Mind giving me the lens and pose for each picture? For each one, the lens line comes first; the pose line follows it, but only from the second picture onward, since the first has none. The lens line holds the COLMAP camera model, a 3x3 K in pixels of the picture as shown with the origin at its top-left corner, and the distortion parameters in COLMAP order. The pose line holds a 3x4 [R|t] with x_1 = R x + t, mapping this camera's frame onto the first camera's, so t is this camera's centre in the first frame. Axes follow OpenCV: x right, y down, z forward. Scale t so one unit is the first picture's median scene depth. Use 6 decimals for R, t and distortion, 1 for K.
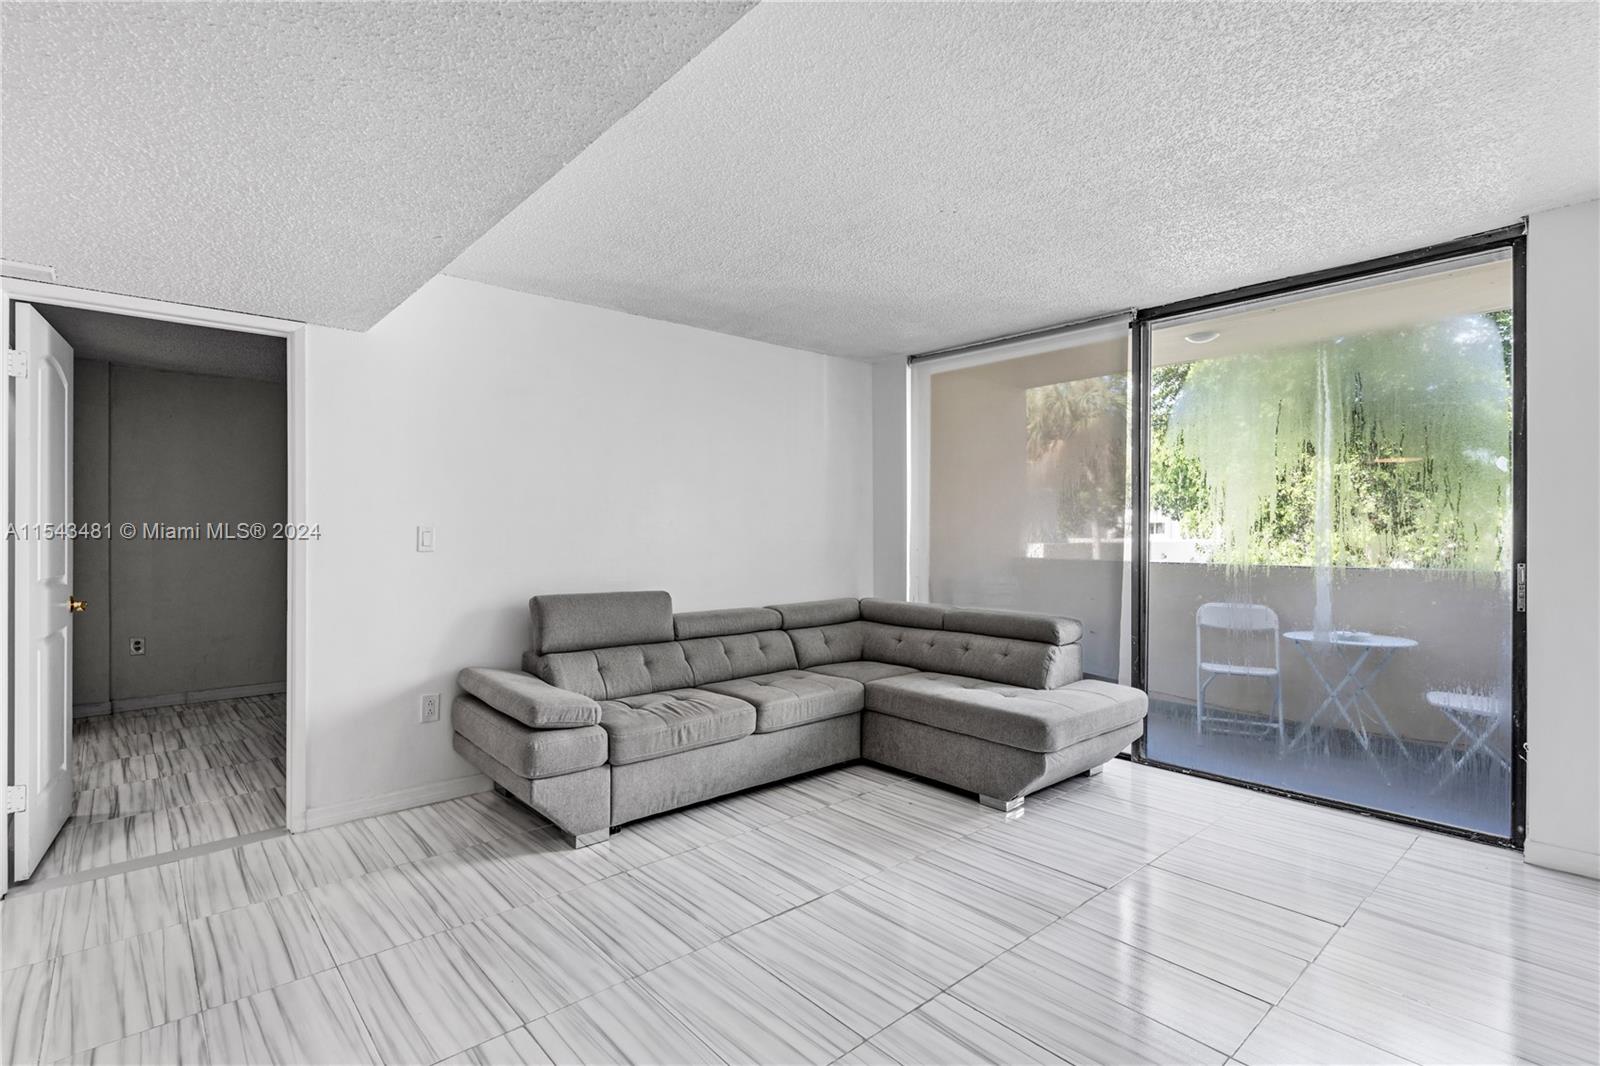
lens RADIAL K [[759.7, 0, 800.5], [0, 759.7, 528.1], [0, 0, 1]] dist [-0.003136, 0.002809]
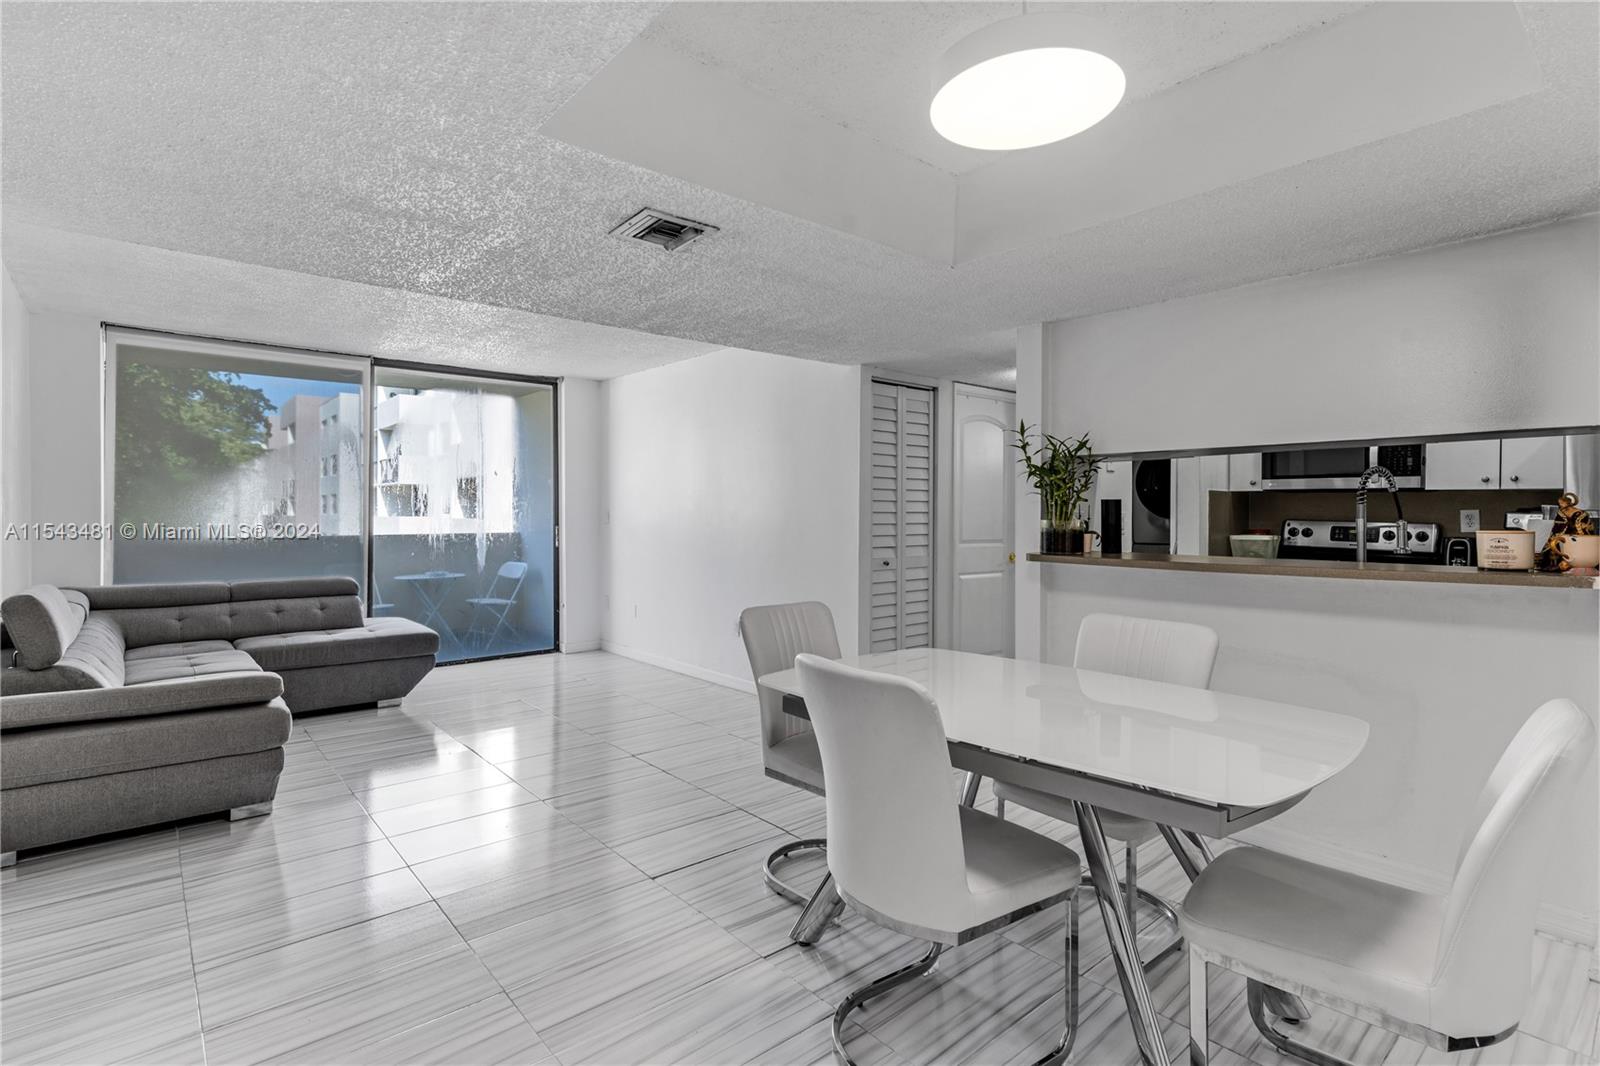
lens RADIAL K [[759.7, 0, 770.3], [0, 759.7, 519.7], [0, 0, 1]] dist [-0.003136, 0.002809]
pose [[0.036272, -0.006543, 0.999321, -1.057510], [-0.004529, 0.999967, 0.006712, 0.006215], [-0.999332, -0.004769, 0.036241, 0.223445]]
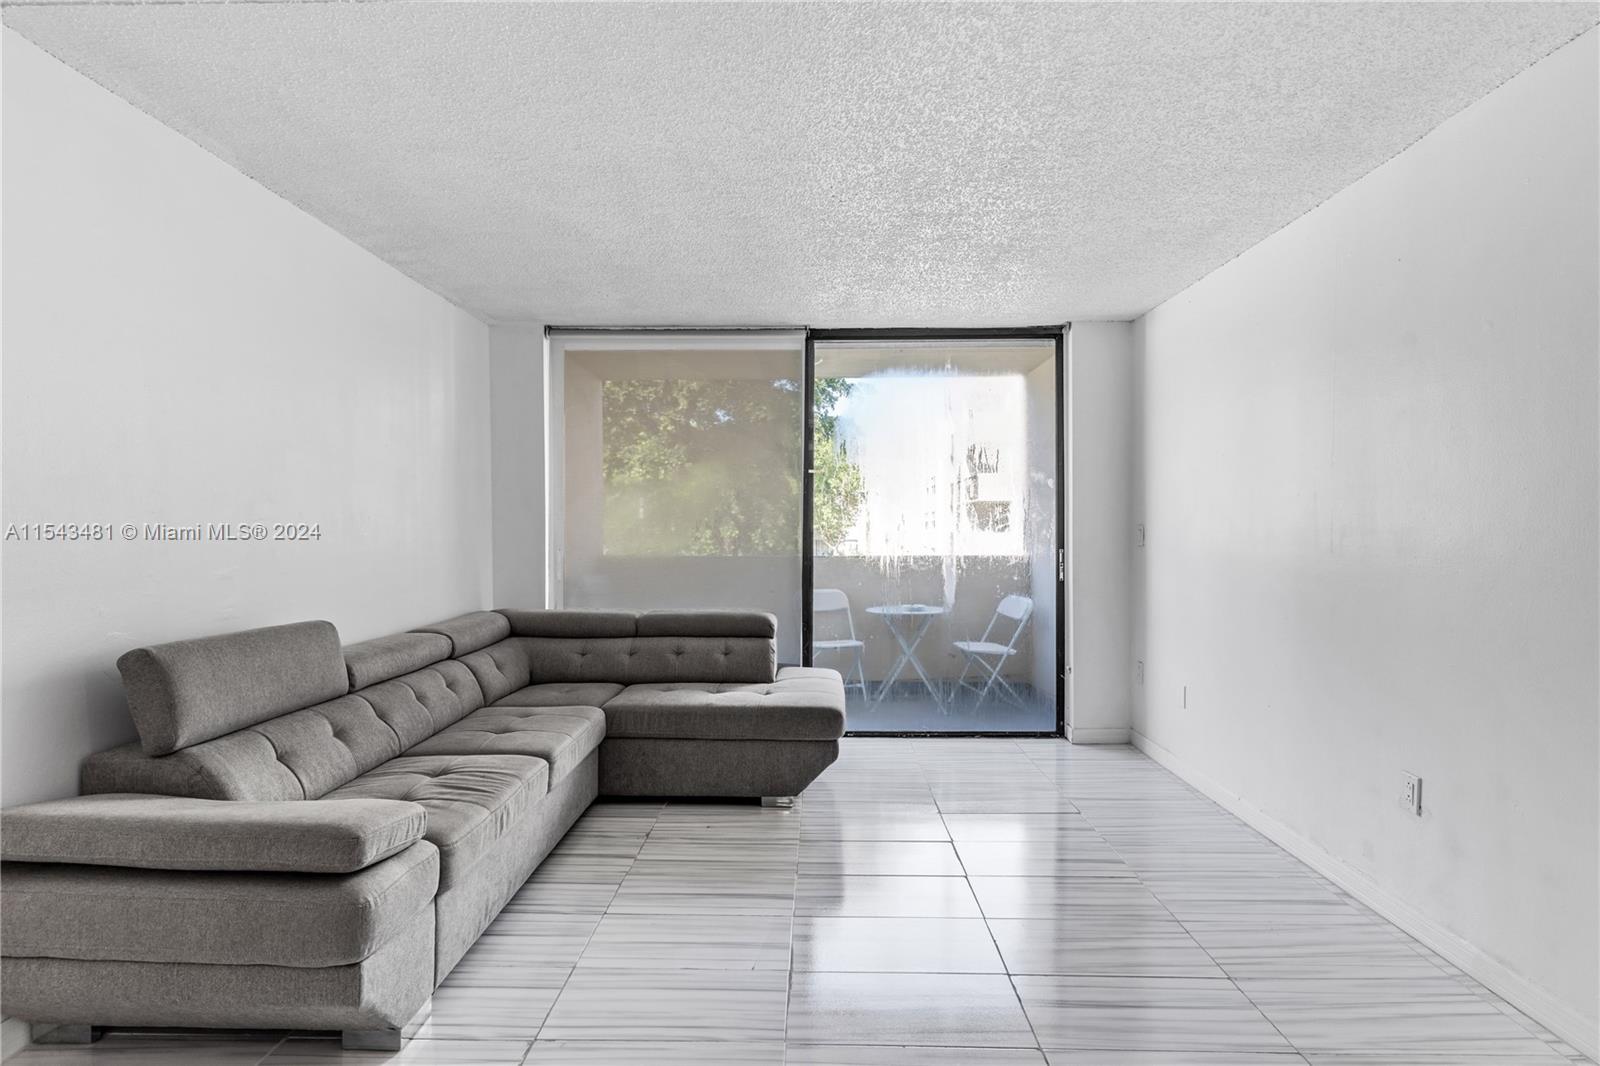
lens RADIAL K [[759.7, 0, 801.4], [0, 759.7, 530.3], [0, 0, 1]] dist [-0.003136, 0.002809]
pose [[0.676107, -0.001849, 0.736801, -0.424139], [-0.002244, 0.999987, 0.004569, 0.002353], [-0.736800, -0.004742, 0.676094, 0.286605]]
